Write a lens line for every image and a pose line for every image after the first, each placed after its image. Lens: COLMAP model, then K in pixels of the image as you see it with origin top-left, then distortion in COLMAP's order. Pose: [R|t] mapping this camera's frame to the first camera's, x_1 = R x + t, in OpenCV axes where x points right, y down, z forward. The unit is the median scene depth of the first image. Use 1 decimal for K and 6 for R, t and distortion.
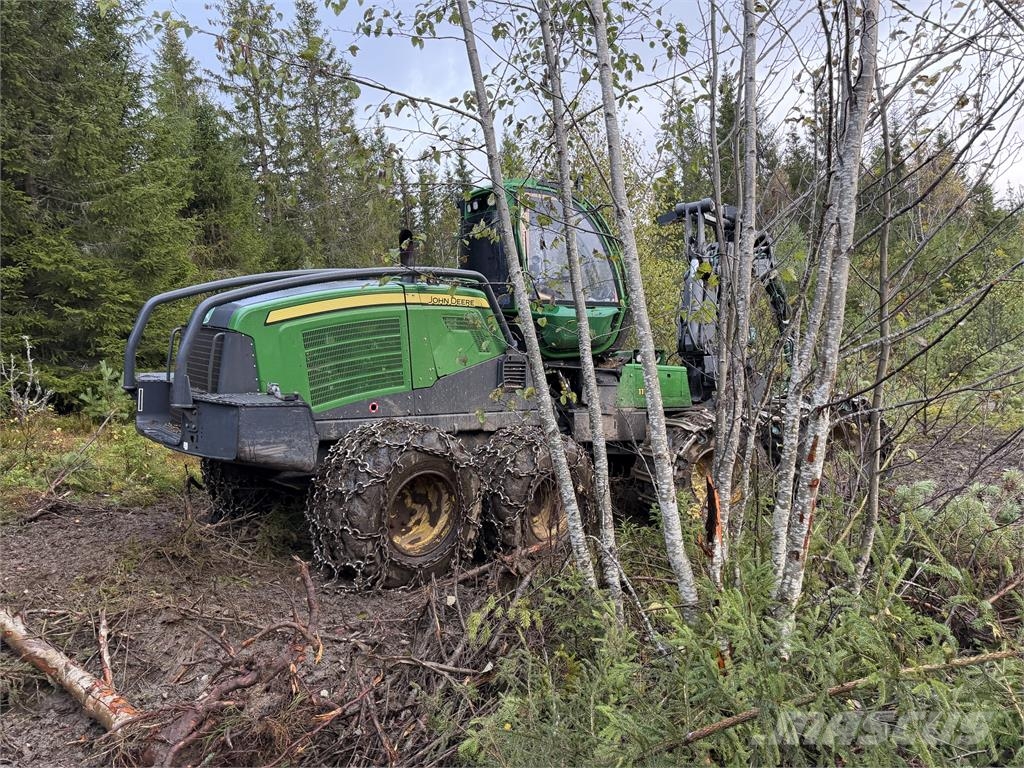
lens RADIAL K [[716.6, 0, 518.7], [0, 716.6, 382.2], [0, 0, 1]] dist [0.076144, -0.096374]
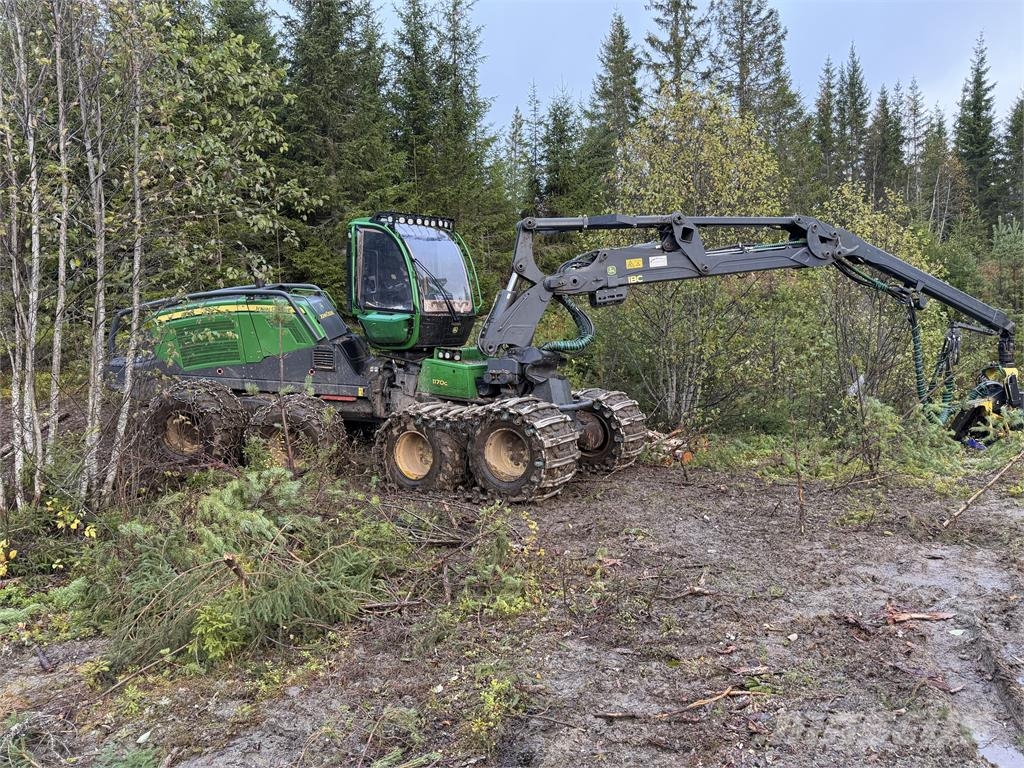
lens RADIAL K [[716.6, 0, 524.5], [0, 716.6, 380.8], [0, 0, 1]] dist [0.076144, -0.096374]
pose [[0.697338, 0.127042, -0.705393, 1.505031], [-0.060011, 0.991059, 0.119165, -0.189789], [0.714226, -0.040767, 0.698727, 0.295595]]
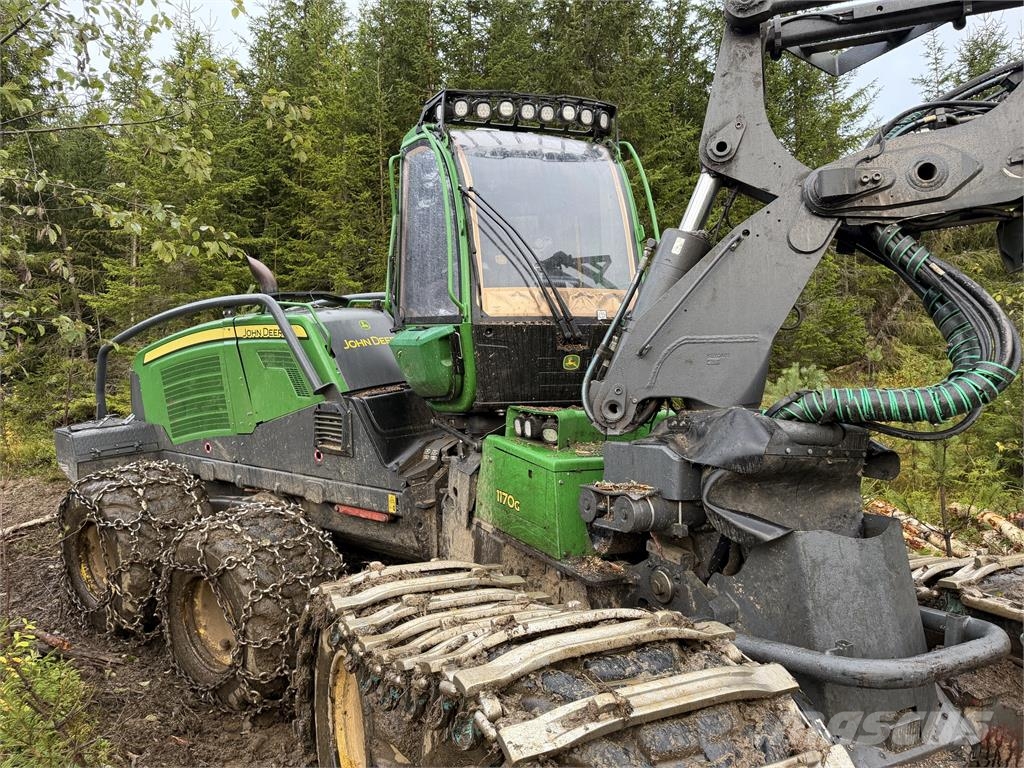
lens RADIAL K [[716.6, 0, 507.0], [0, 716.6, 384.0], [0, 0, 1]] dist [0.076144, -0.096374]
pose [[0.214104, 0.059619, -0.974990, 0.815526], [-0.028726, 0.998088, 0.054723, -0.113238], [0.976389, 0.016291, 0.215407, 1.154575]]
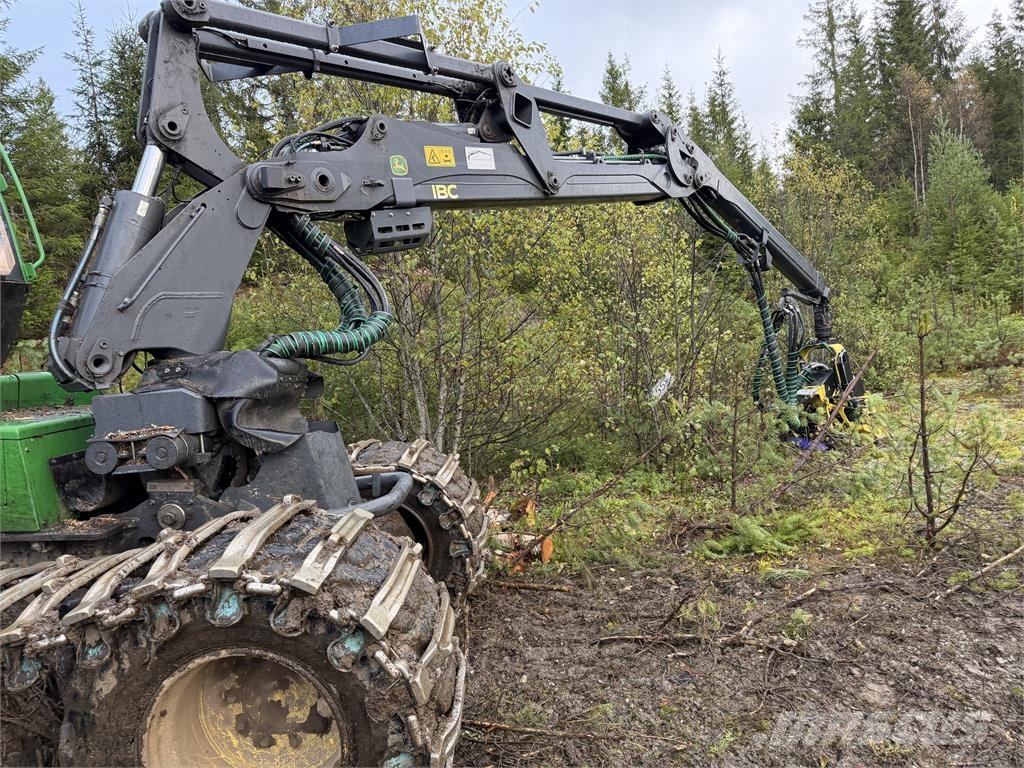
lens RADIAL K [[716.6, 0, 512.4], [0, 716.6, 379.1], [0, 0, 1]] dist [0.076144, -0.096374]
pose [[0.966998, 0.013720, -0.254413, 0.756701], [0.001979, 0.998115, 0.061347, -0.090262], [0.254775, -0.059825, 0.965148, 0.914659]]
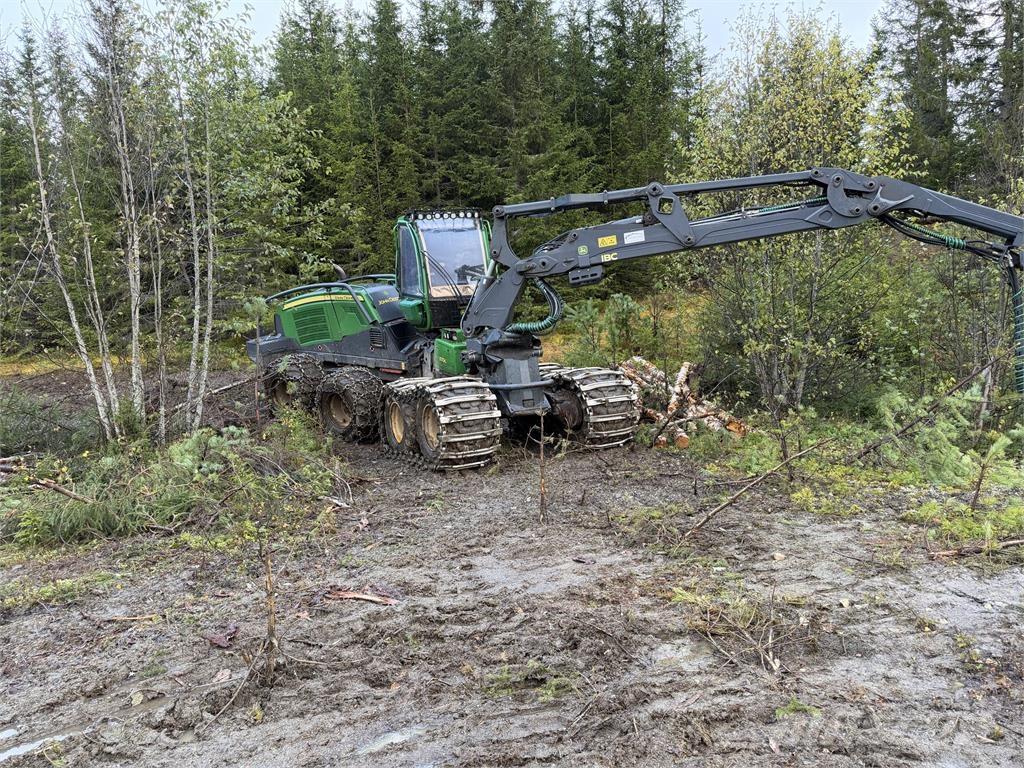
lens RADIAL K [[716.6, 0, 513.9], [0, 716.6, 383.7], [0, 0, 1]] dist [0.076144, -0.096374]
pose [[0.237286, 0.186766, -0.953317, 2.030167], [0.006960, 0.980992, 0.193921, -0.275594], [0.971415, -0.052650, 0.231475, 1.036576]]
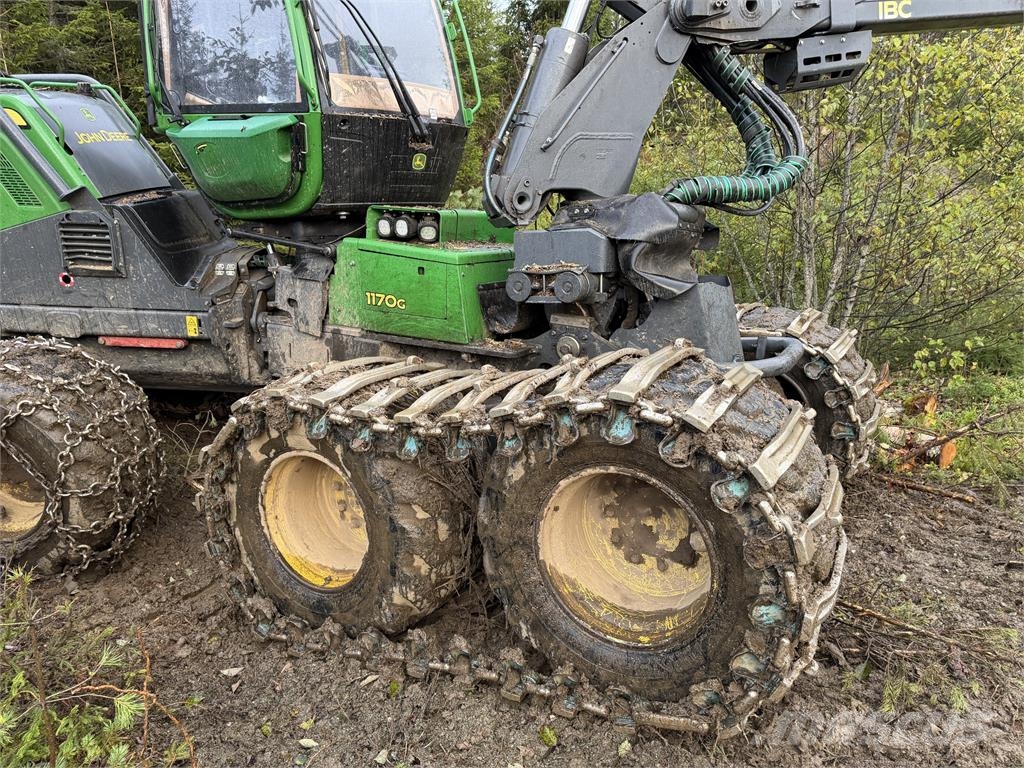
lens RADIAL K [[716.6, 0, 509.0], [0, 716.6, 389.2], [0, 0, 1]] dist [0.076144, -0.096374]
pose [[0.721000, 0.206992, -0.661297, 0.735991], [-0.040784, 0.965363, 0.257702, -0.072549], [0.691734, -0.158833, 0.704469, 0.912843]]
